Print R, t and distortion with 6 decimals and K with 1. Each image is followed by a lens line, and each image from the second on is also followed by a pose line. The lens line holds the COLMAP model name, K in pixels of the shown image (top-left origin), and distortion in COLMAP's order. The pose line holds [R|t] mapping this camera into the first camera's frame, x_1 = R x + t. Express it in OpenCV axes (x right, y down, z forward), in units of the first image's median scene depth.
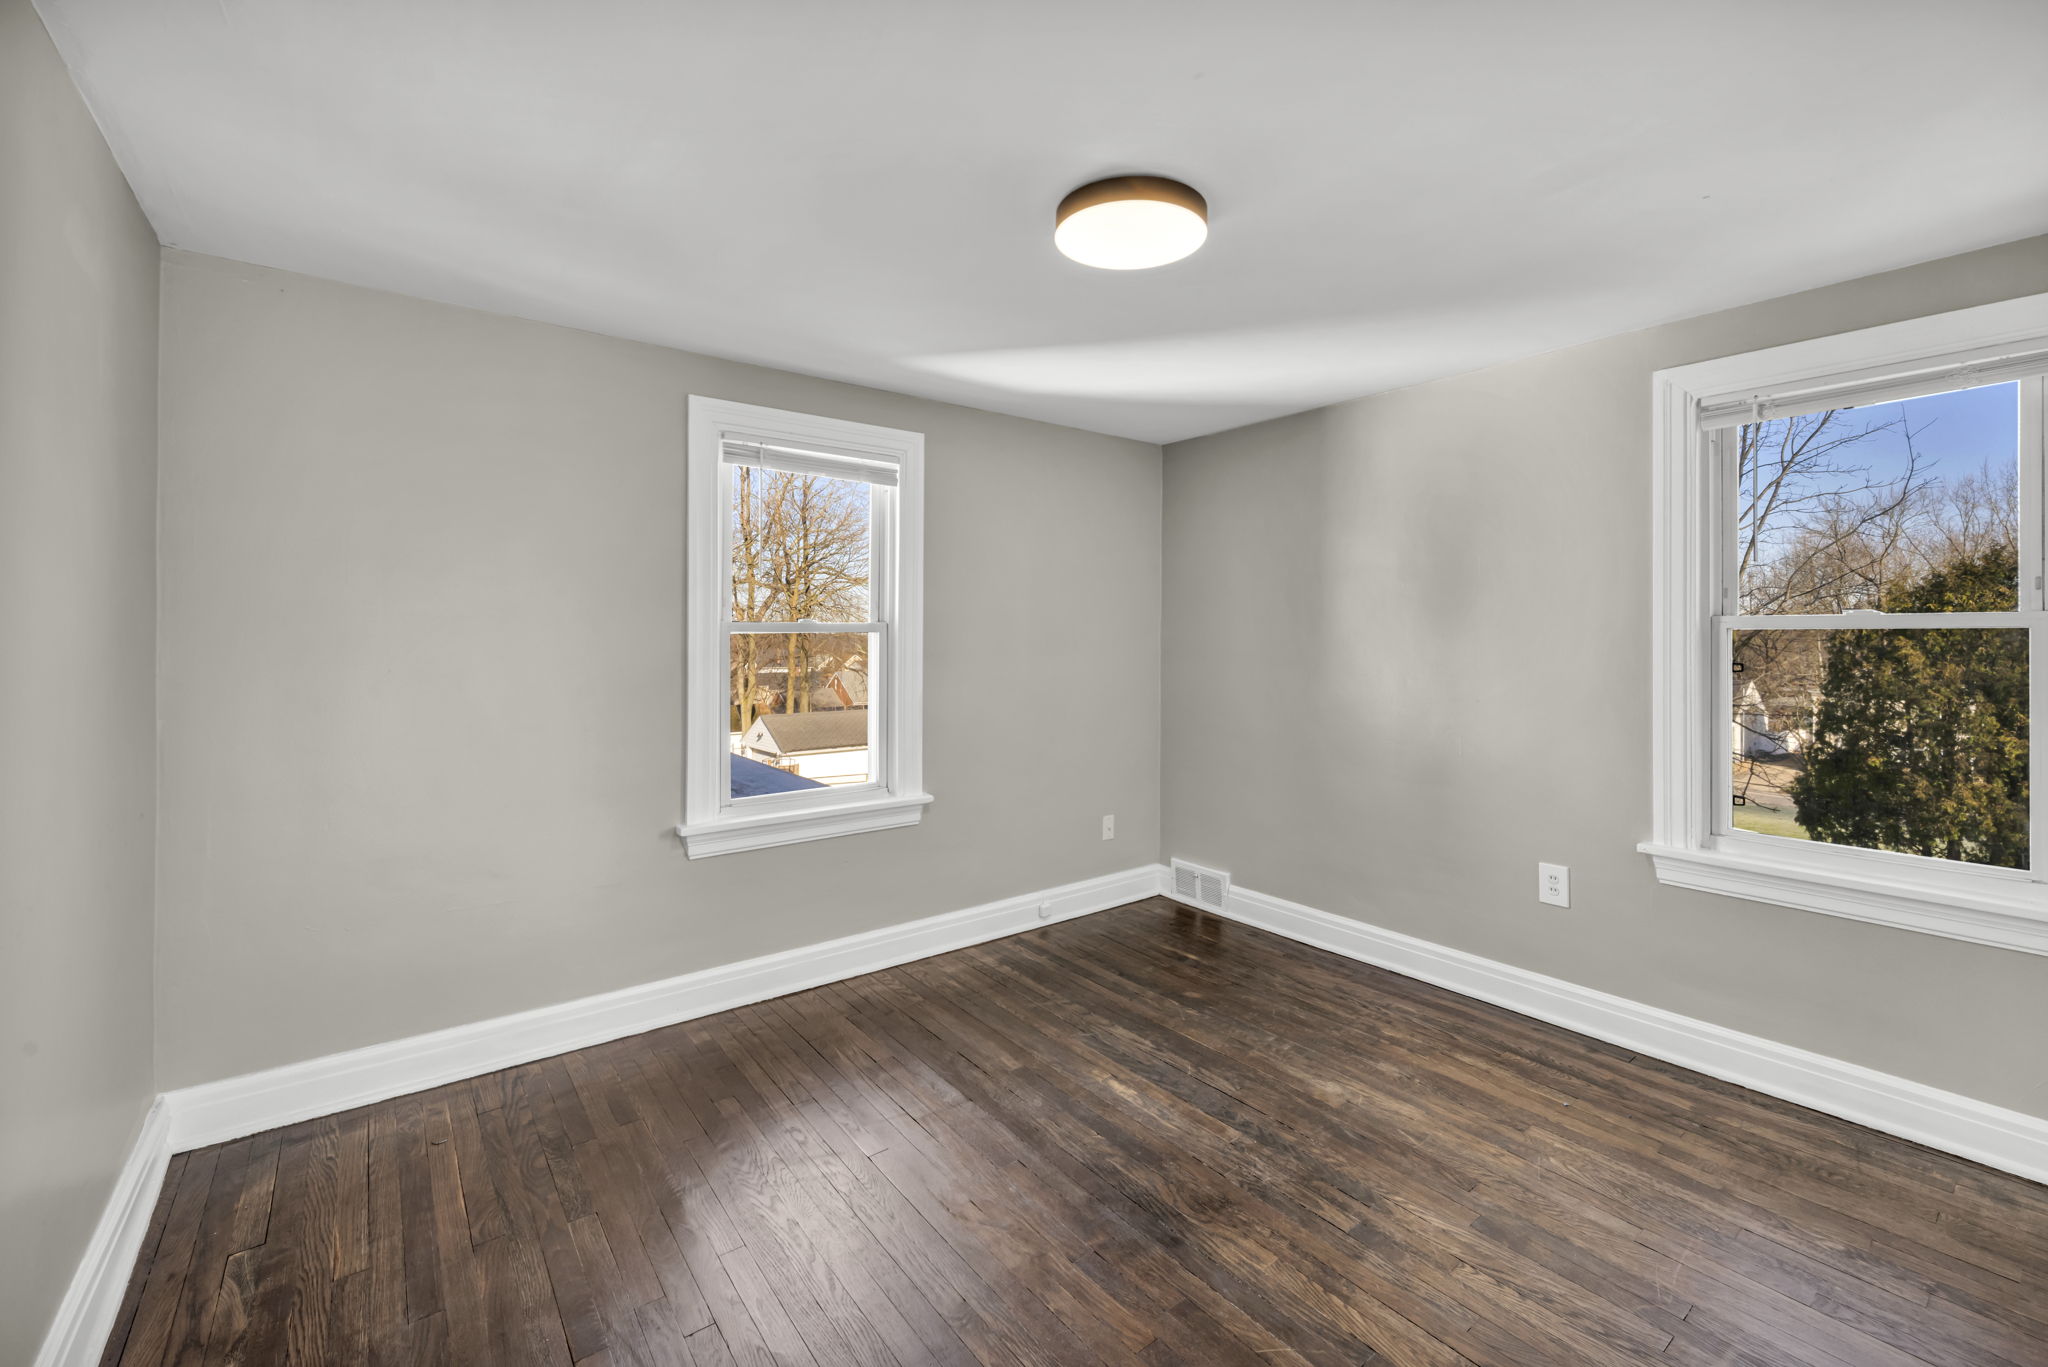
lens RADIAL K [[851.7, 0, 1020.0], [0, 851.7, 644.9], [0, 0, 1]] dist [0.004055, 0.000591]
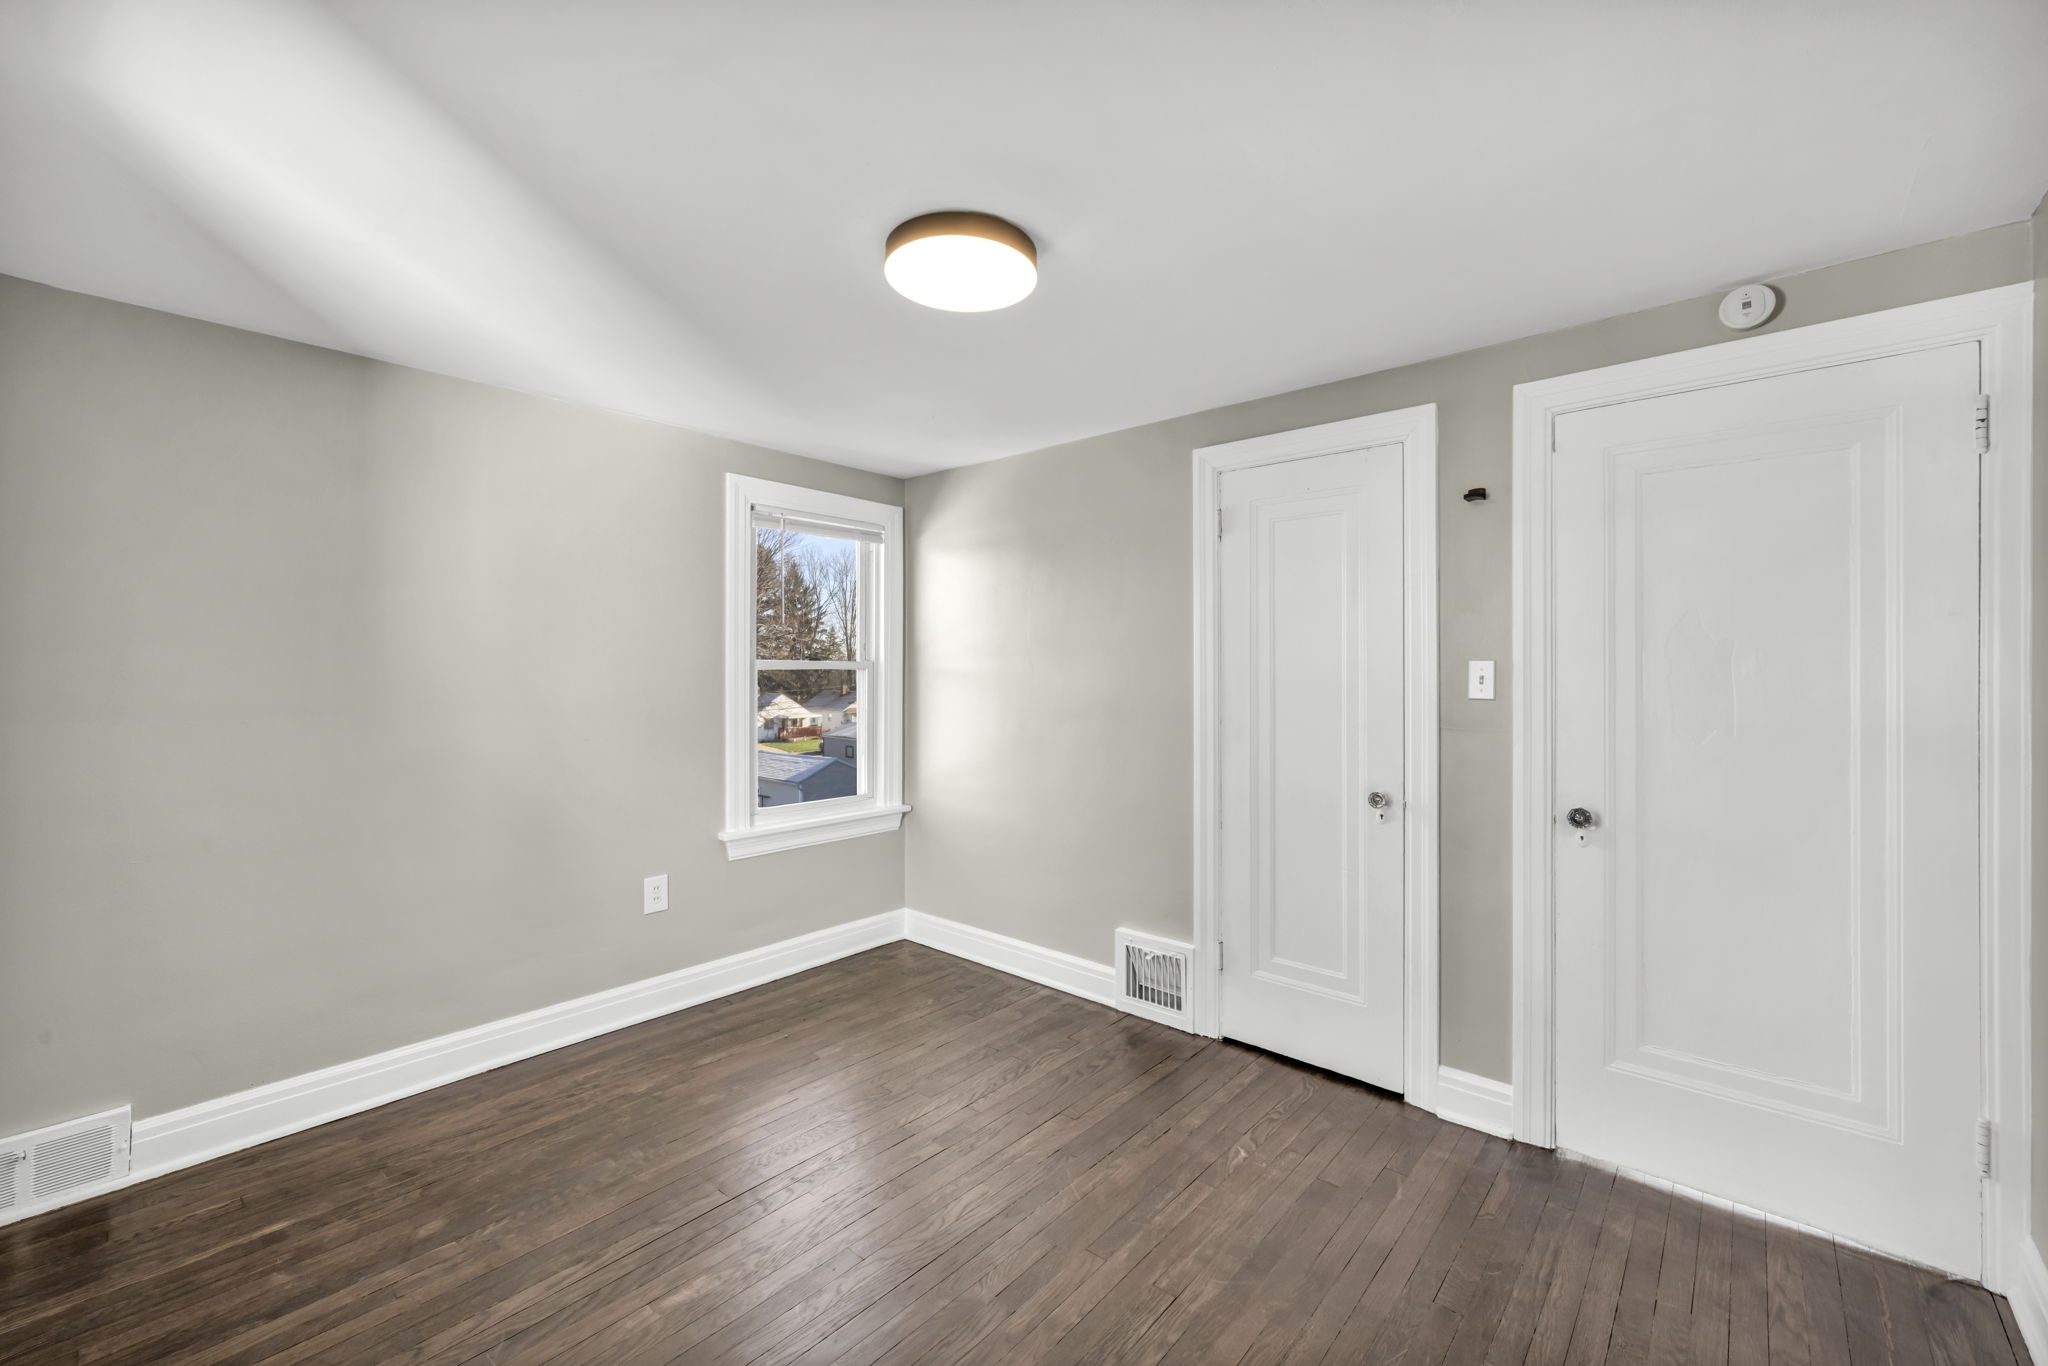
lens RADIAL K [[851.7, 0, 1013.8], [0, 851.7, 673.7], [0, 0, 1]] dist [0.004055, 0.000591]
pose [[-0.205770, -0.000050, 0.978600, -0.579432], [0.009074, 0.999957, 0.001959, -0.008033], [-0.978558, 0.009283, -0.205760, 0.771496]]
